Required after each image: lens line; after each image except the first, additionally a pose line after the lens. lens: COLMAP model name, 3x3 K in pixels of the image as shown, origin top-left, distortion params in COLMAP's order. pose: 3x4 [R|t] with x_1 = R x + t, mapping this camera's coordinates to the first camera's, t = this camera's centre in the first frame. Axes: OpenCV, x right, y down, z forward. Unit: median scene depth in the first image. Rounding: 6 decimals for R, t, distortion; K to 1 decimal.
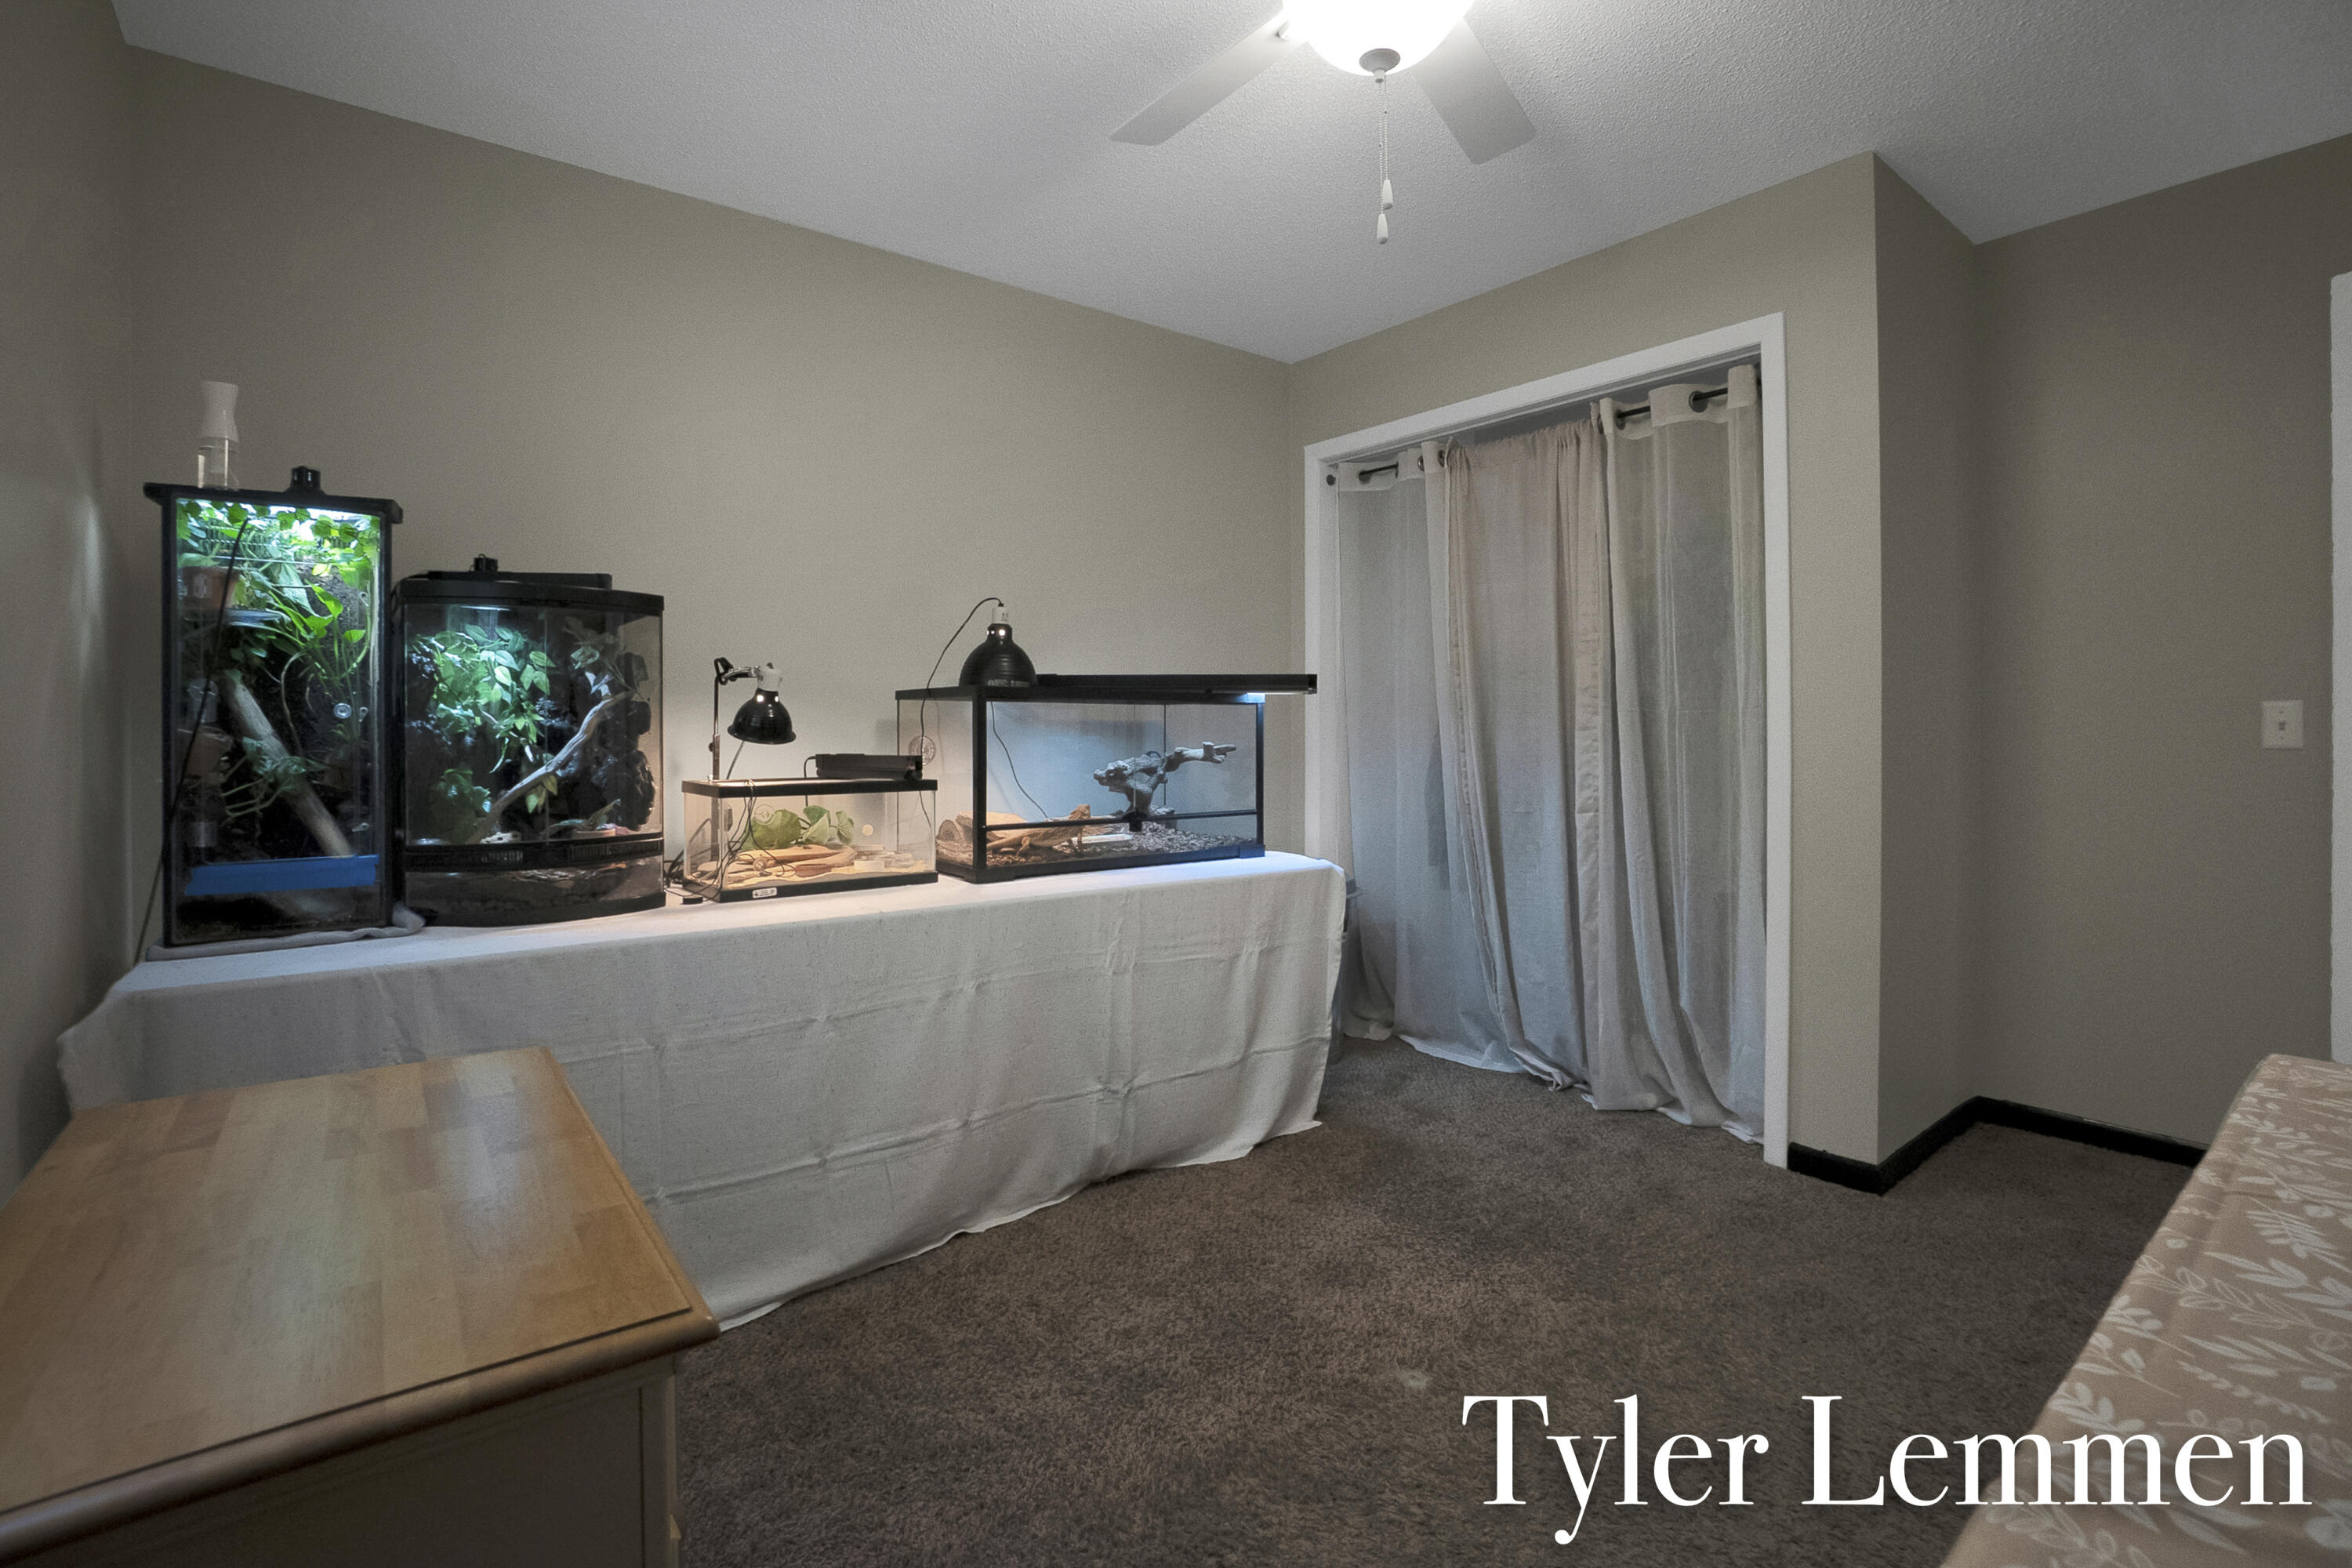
lens RADIAL K [[1080.0, 0, 1175.7], [0, 1080.0, 725.9], [0, 0, 1]] dist [-0.052503, 0.020542]
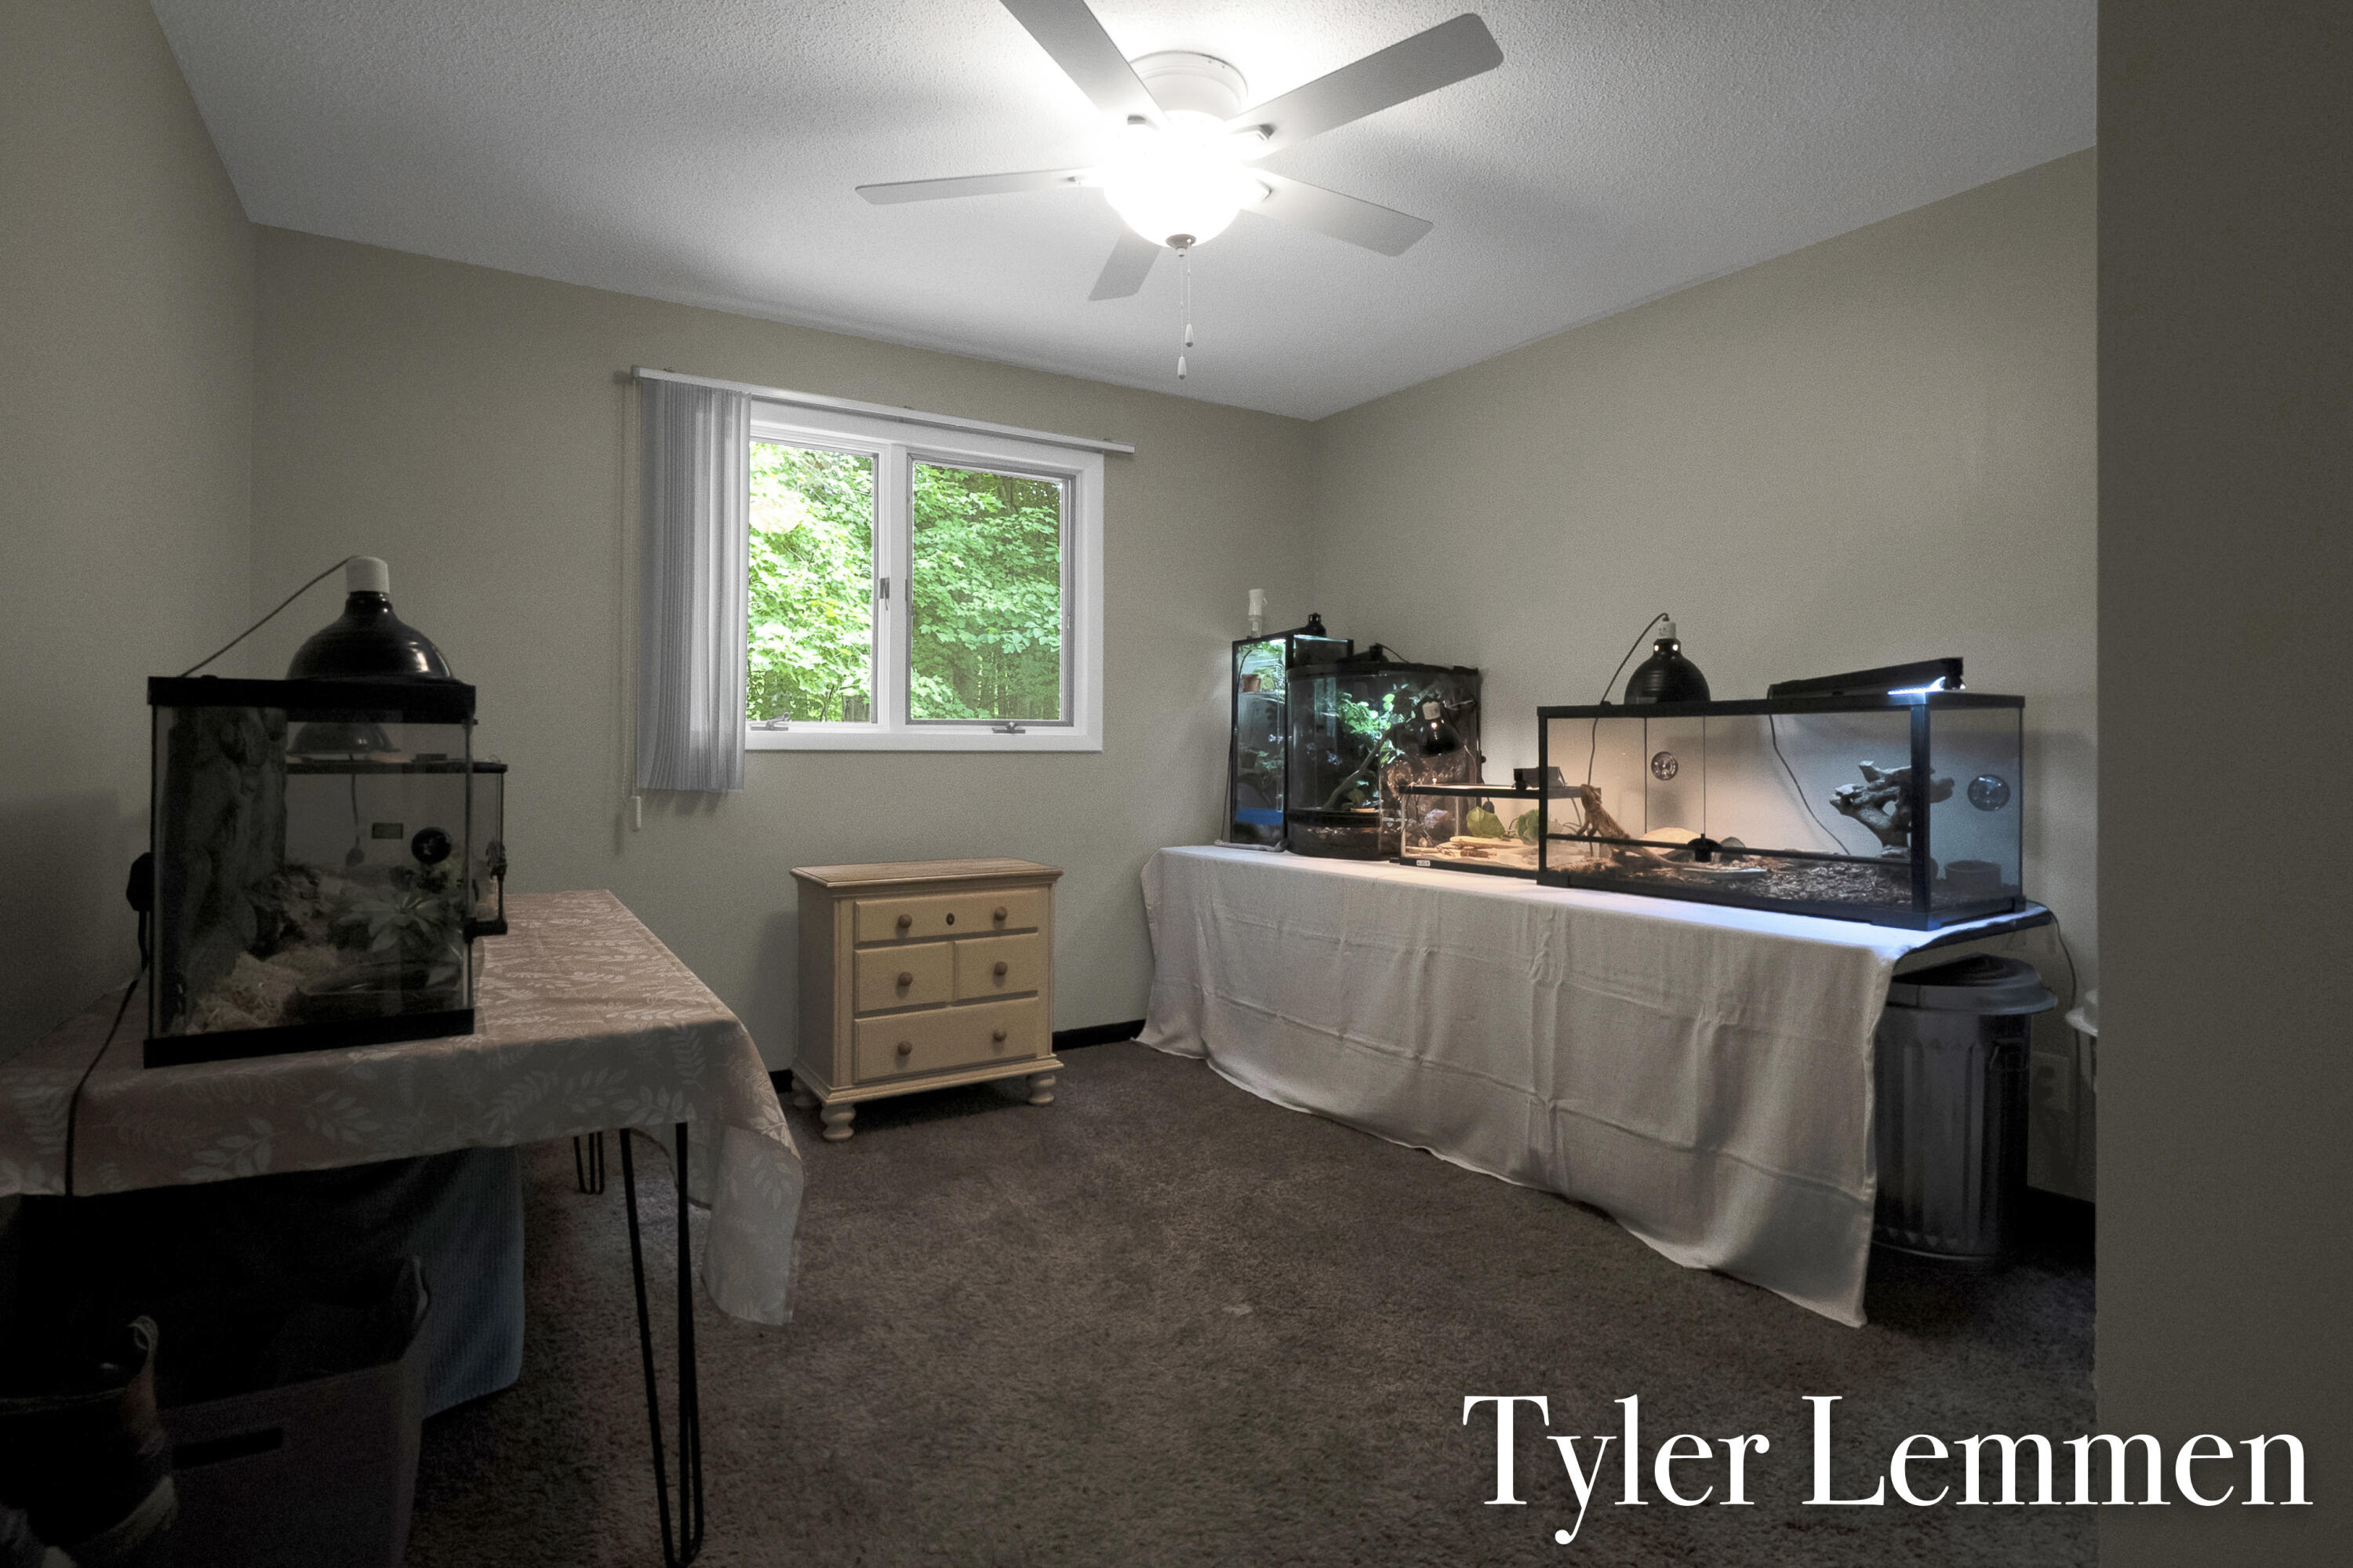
lens RADIAL K [[1078.2, 0, 1172.8], [0, 1078.2, 757.8], [0, 0, 1]] dist [-0.024558, -0.000093]
pose [[-0.075736, 0.004136, -0.997119, 0.987771], [0.003478, 0.999986, 0.003884, 0.010839], [0.997122, -0.003173, -0.075750, 0.737547]]
